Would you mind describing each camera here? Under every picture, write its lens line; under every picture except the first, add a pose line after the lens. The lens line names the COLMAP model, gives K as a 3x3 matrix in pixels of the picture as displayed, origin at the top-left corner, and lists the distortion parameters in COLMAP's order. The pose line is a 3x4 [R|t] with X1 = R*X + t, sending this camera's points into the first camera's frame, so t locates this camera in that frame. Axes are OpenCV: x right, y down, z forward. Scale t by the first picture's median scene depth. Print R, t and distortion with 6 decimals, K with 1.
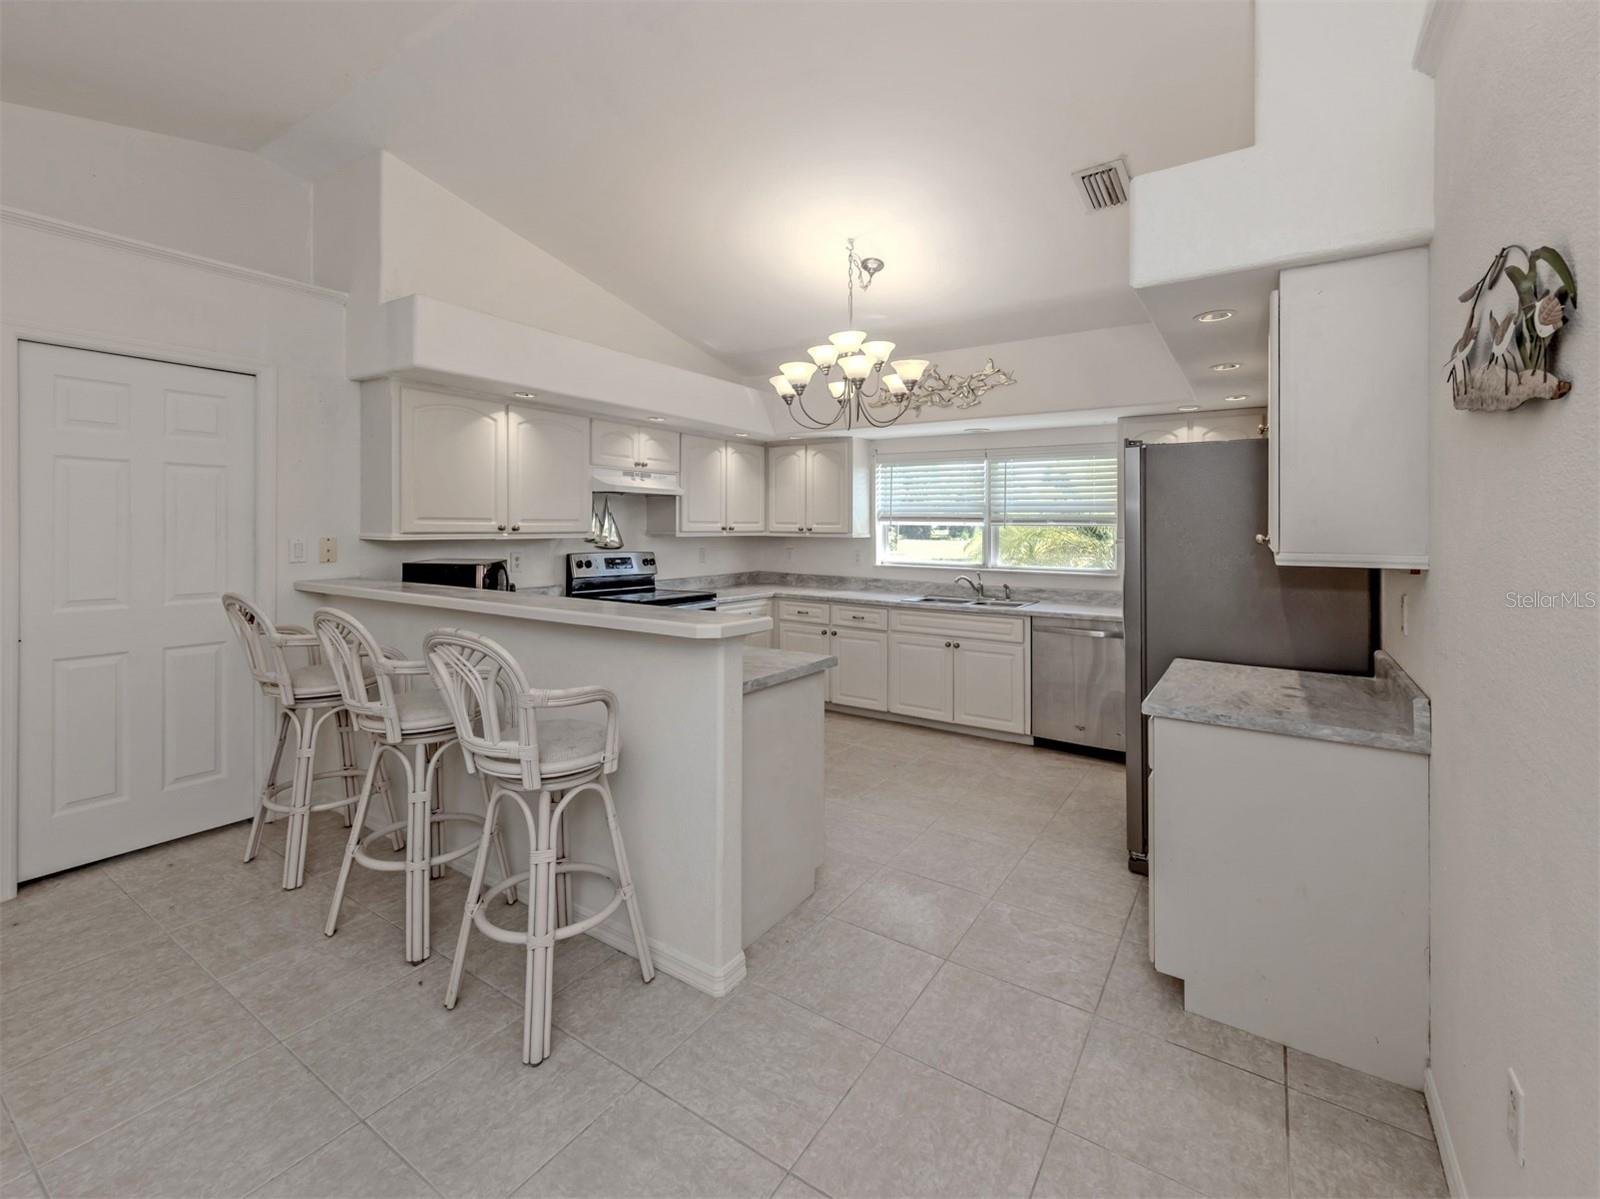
lens RADIAL K [[707.4, 0, 805.7], [0, 707.4, 525.3], [0, 0, 1]] dist [0.000027, -0.000283]
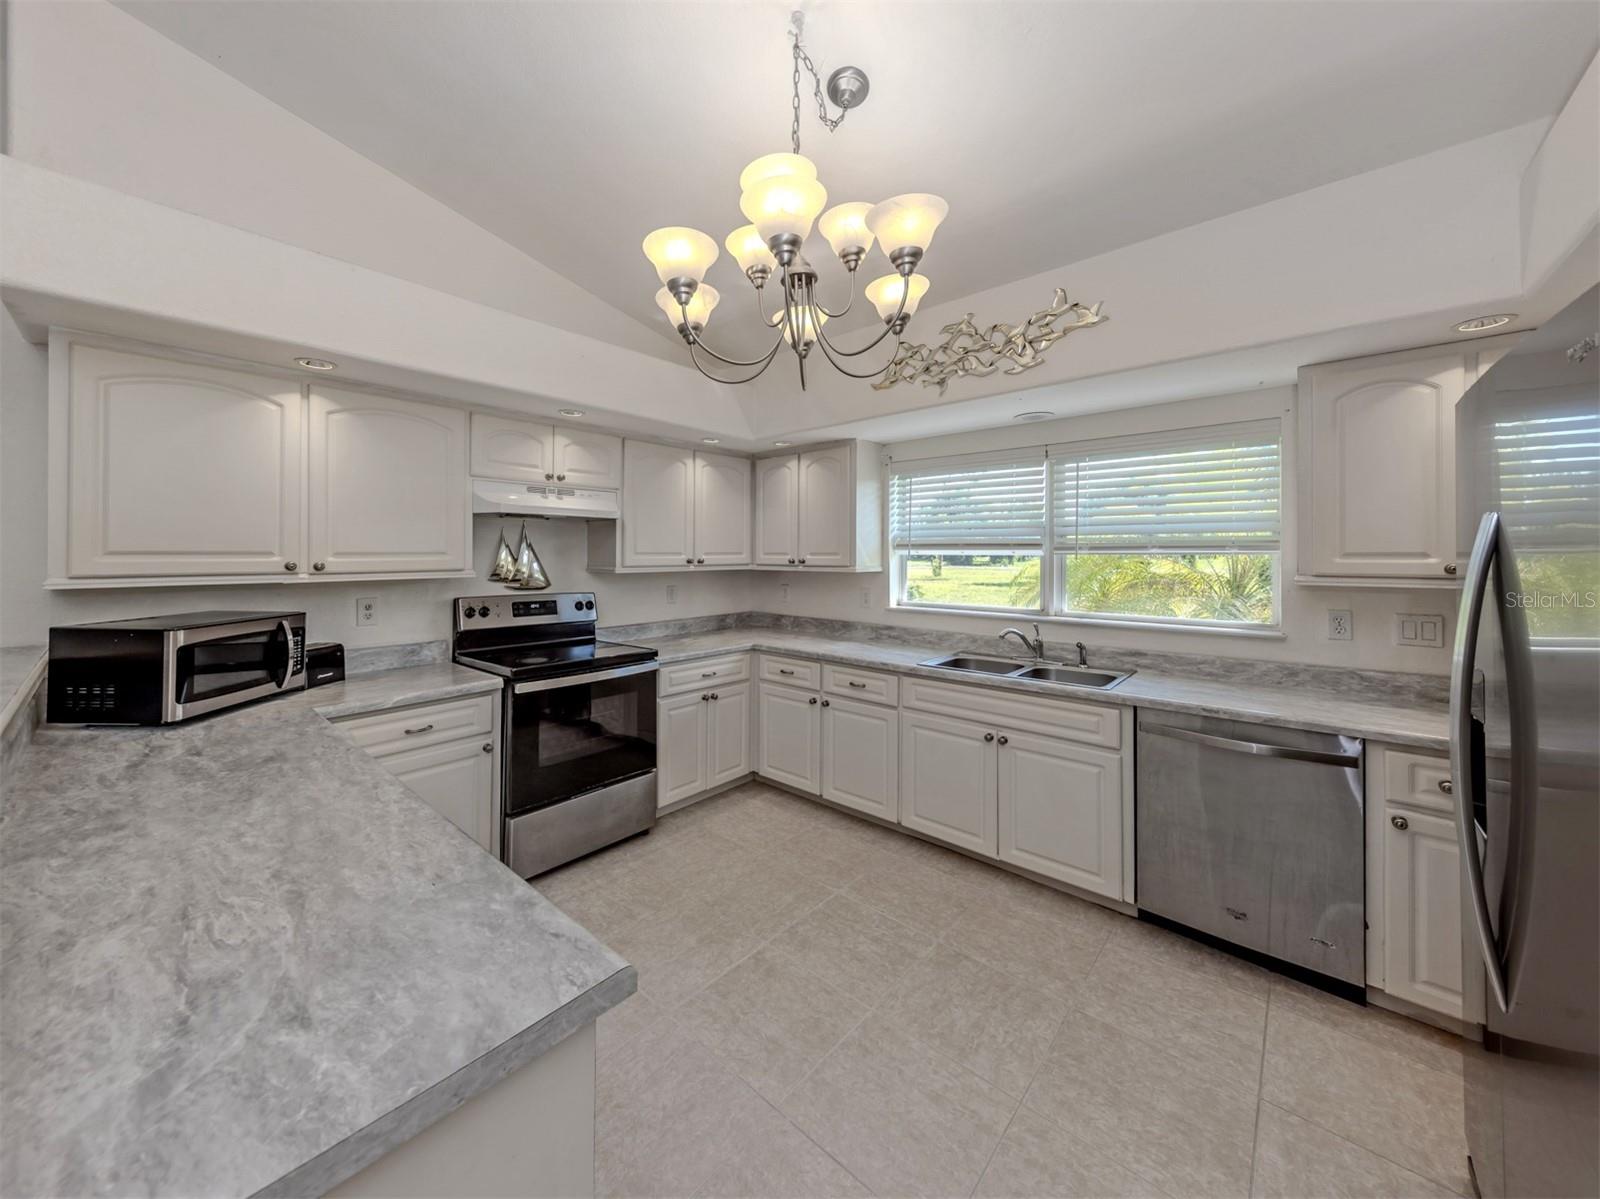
lens RADIAL K [[593.6, 0, 766.6], [0, 593.6, 557.2], [0, 0, 1]] dist [0.015286, -0.000047]
pose [[0.986734, -0.007122, -0.162191, 0.081236], [0.008160, 0.999950, 0.005733, -0.003226], [0.162142, -0.006980, 0.986743, 0.387887]]
